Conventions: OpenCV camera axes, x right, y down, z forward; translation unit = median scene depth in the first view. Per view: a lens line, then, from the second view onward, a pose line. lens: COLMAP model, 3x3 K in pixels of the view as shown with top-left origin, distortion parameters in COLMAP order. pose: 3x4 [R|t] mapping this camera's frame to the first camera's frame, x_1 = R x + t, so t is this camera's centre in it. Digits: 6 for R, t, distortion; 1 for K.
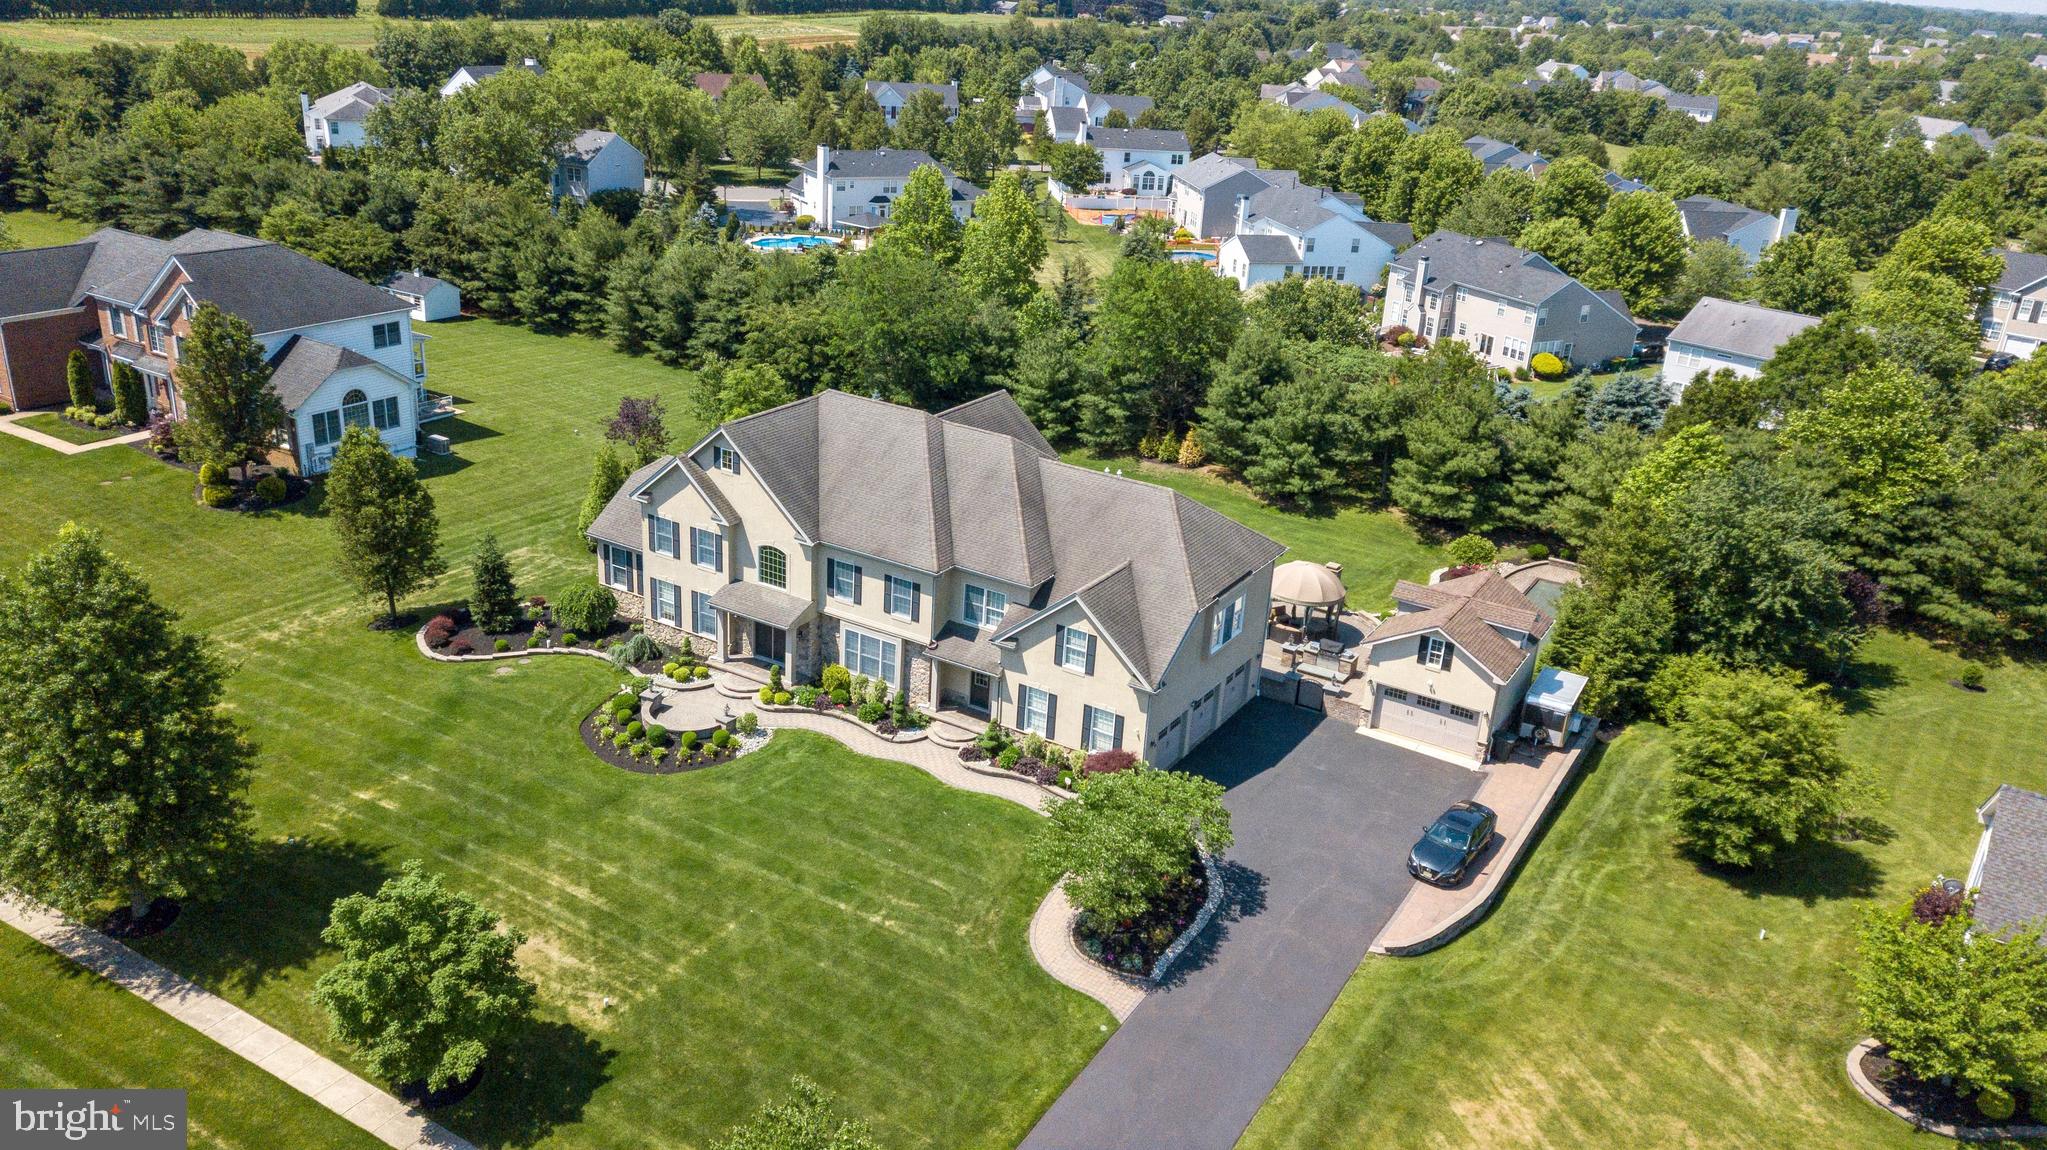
lens RADIAL K [[1560.8, 0, 1026.7], [0, 1560.8, 600.5], [0, 0, 1]] dist [0.012731, 0.037134]
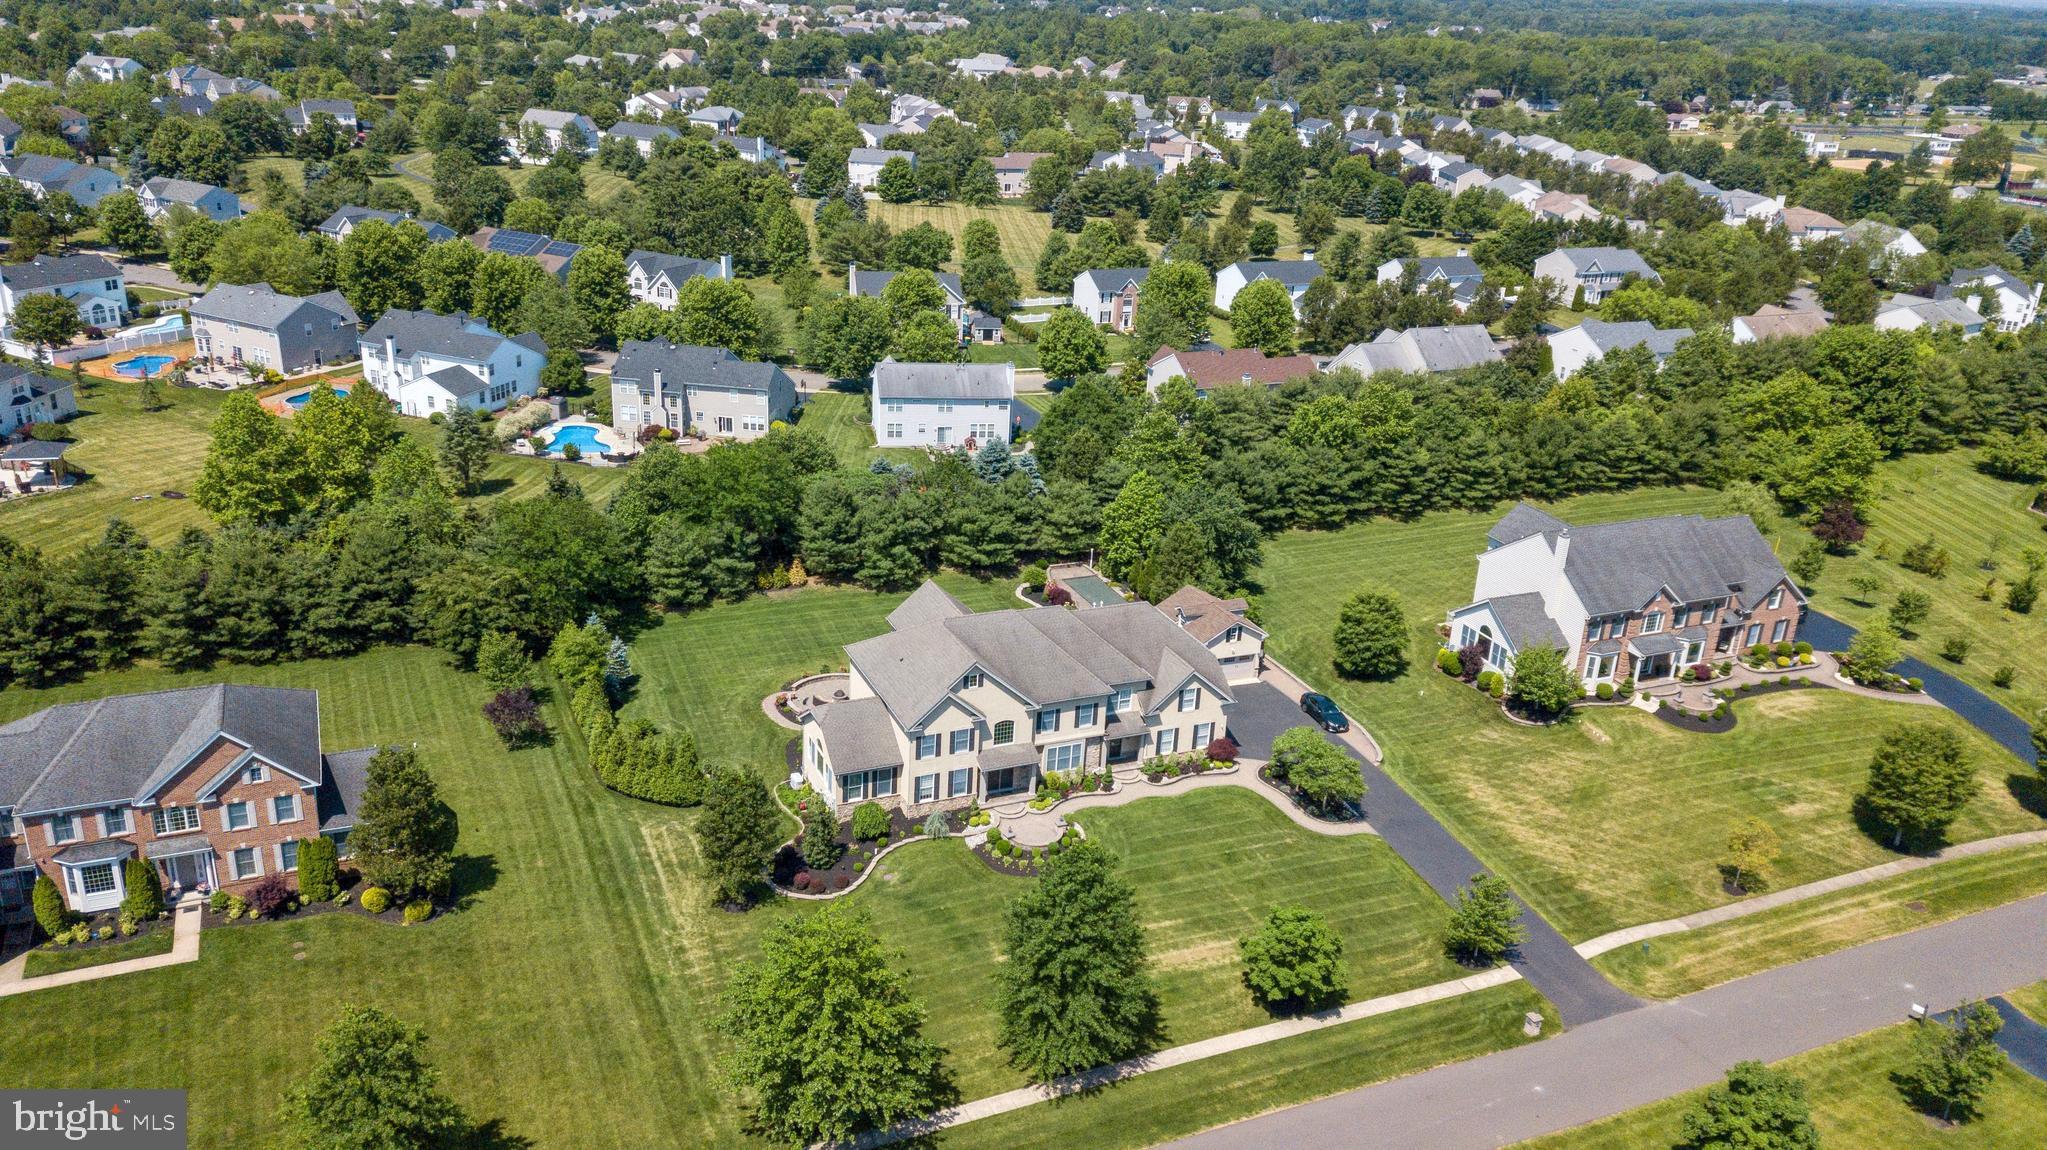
lens RADIAL K [[1571.0, 0, 1026.6], [0, 1571.0, 584.4], [0, 0, 1]] dist [0.031991, 0.004630]
pose [[0.579836, -0.333142, 0.743510, -1.050554], [0.298680, 0.935964, 0.186444, -0.370845], [-0.758011, 0.113964, 0.642209, -0.053117]]
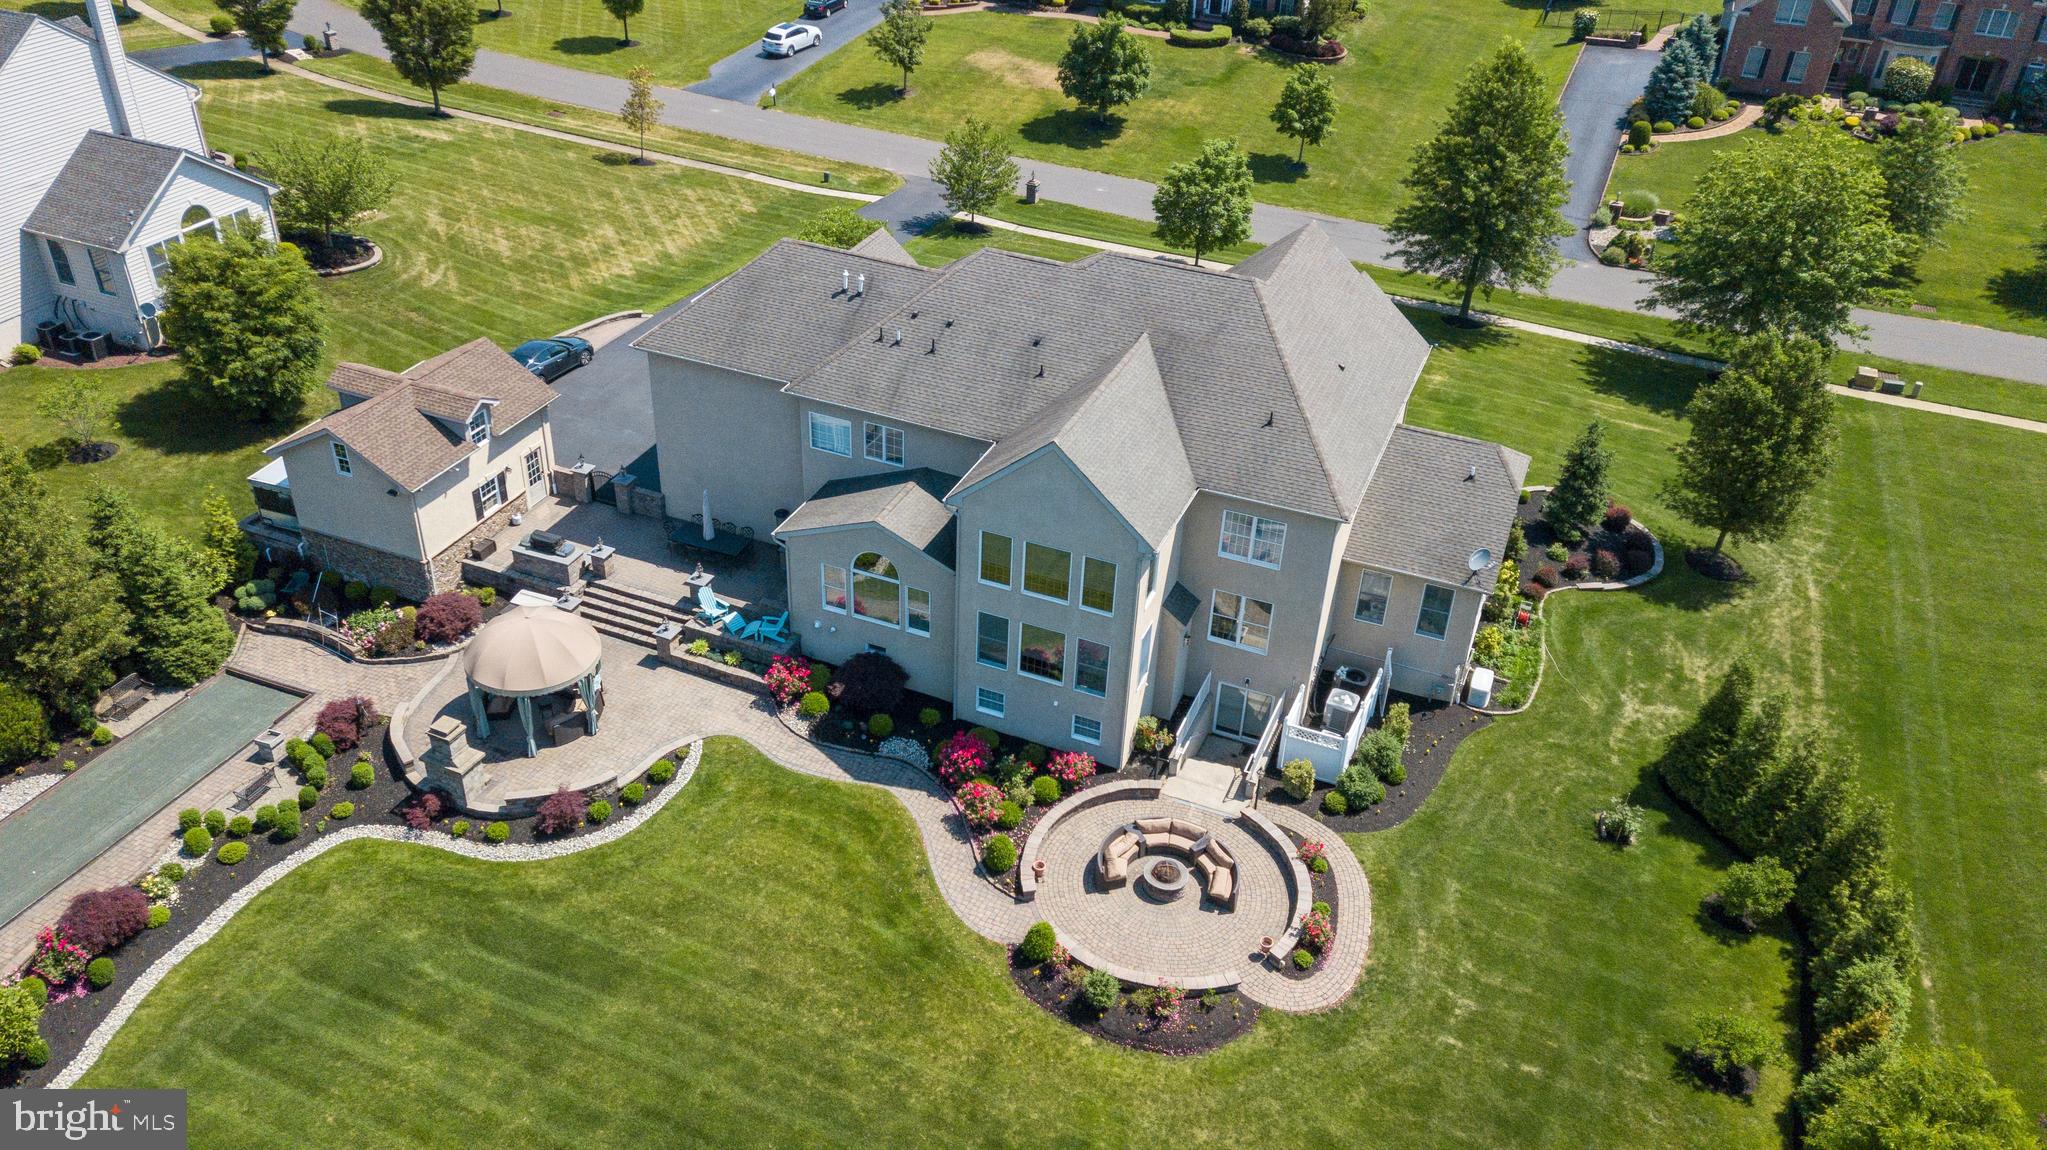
lens RADIAL K [[1560.8, 0, 1026.7], [0, 1560.8, 600.5], [0, 0, 1]] dist [0.012731, 0.037134]
pose [[-0.981856, 0.000421, -0.189630, 0.098875], [-0.157801, 0.552738, 0.818278, -0.541011], [0.105160, 0.833355, -0.542643, 1.294582]]
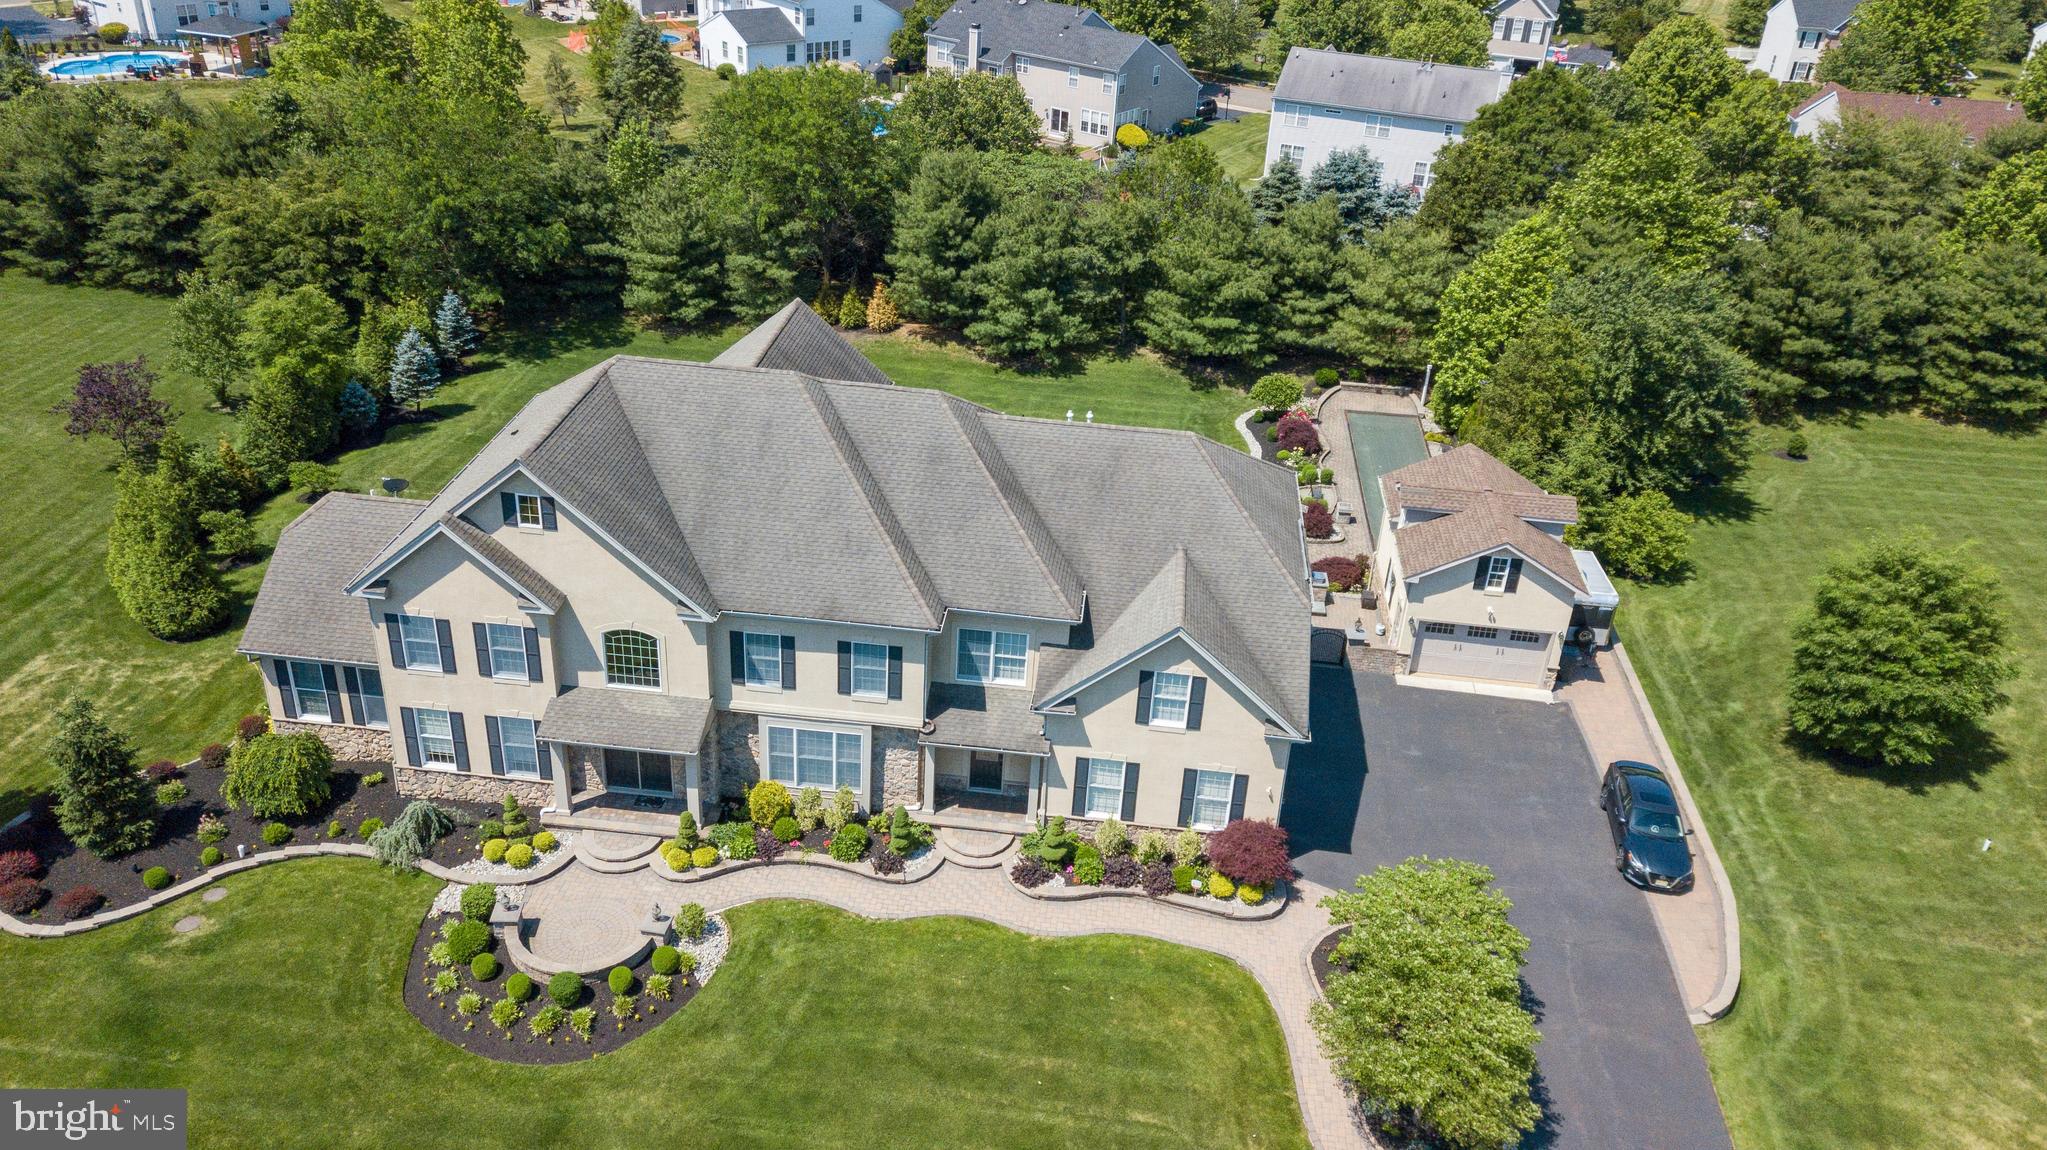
lens RADIAL K [[1560.8, 0, 1026.7], [0, 1560.8, 600.5], [0, 0, 1]] dist [0.012731, 0.037134]
pose [[0.903423, -0.220547, 0.367677, -0.200824], [0.163745, 0.970031, 0.179522, -0.108215], [-0.396251, -0.101979, 0.912461, 0.289573]]
